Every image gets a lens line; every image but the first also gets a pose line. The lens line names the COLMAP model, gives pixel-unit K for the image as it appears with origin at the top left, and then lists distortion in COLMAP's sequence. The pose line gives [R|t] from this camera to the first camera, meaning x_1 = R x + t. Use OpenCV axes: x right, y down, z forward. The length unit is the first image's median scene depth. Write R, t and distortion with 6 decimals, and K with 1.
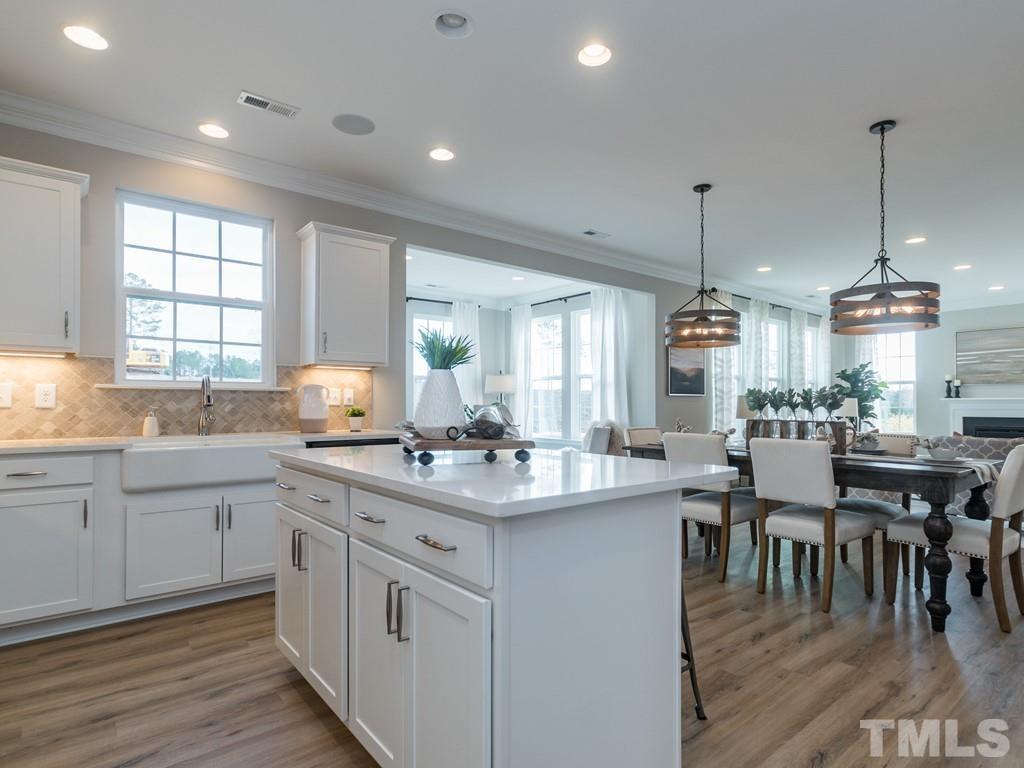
lens RADIAL K [[551.7, 0, 531.3], [0, 551.7, 382.7], [0, 0, 1]] dist [-0.001436, 0.000086]
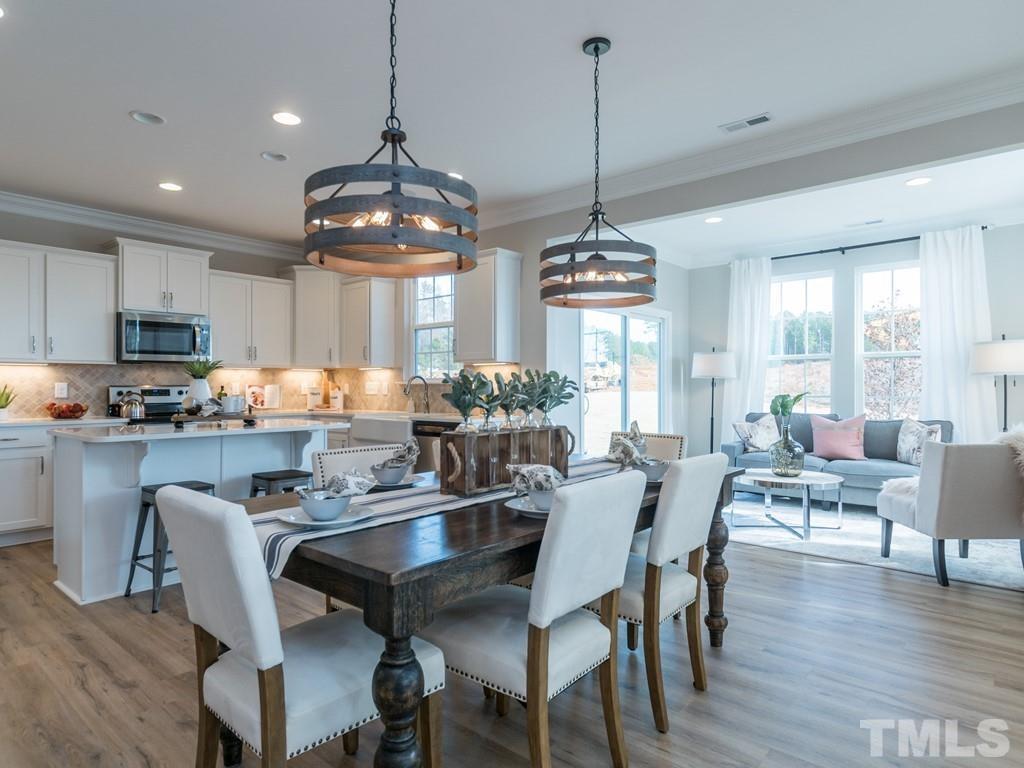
lens RADIAL K [[617.6, 0, 495.7], [0, 617.6, 366.2], [0, 0, 1]] dist [0.001919, 0.001579]
pose [[0.137962, -0.036539, -0.989763, 1.077206], [0.037726, 0.998788, -0.031614, 0.022665], [0.989719, -0.032978, 0.139173, 0.874473]]
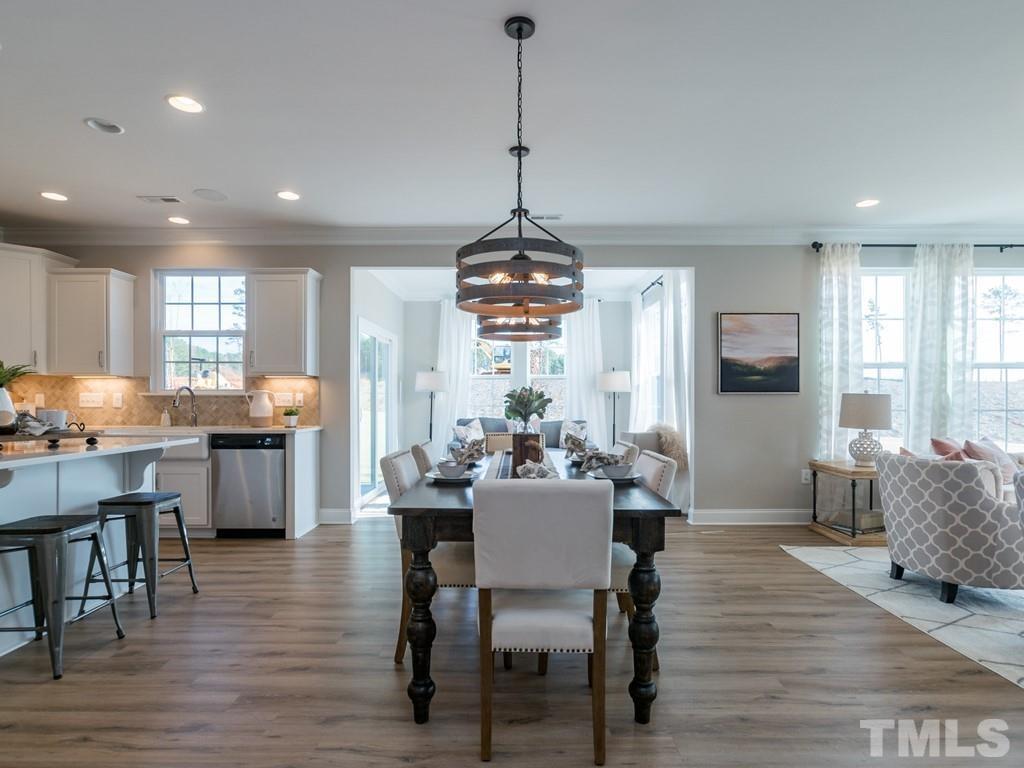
lens RADIAL K [[571.3, 0, 512.0], [0, 571.3, 384.0], [0, 0, 1]] dist [0.004311, 0.000953]
pose [[0.756496, -0.017801, -0.653756, 0.965414], [0.024251, 0.999706, 0.000842, 0.000909], [0.653549, -0.016491, 0.756705, 0.369586]]
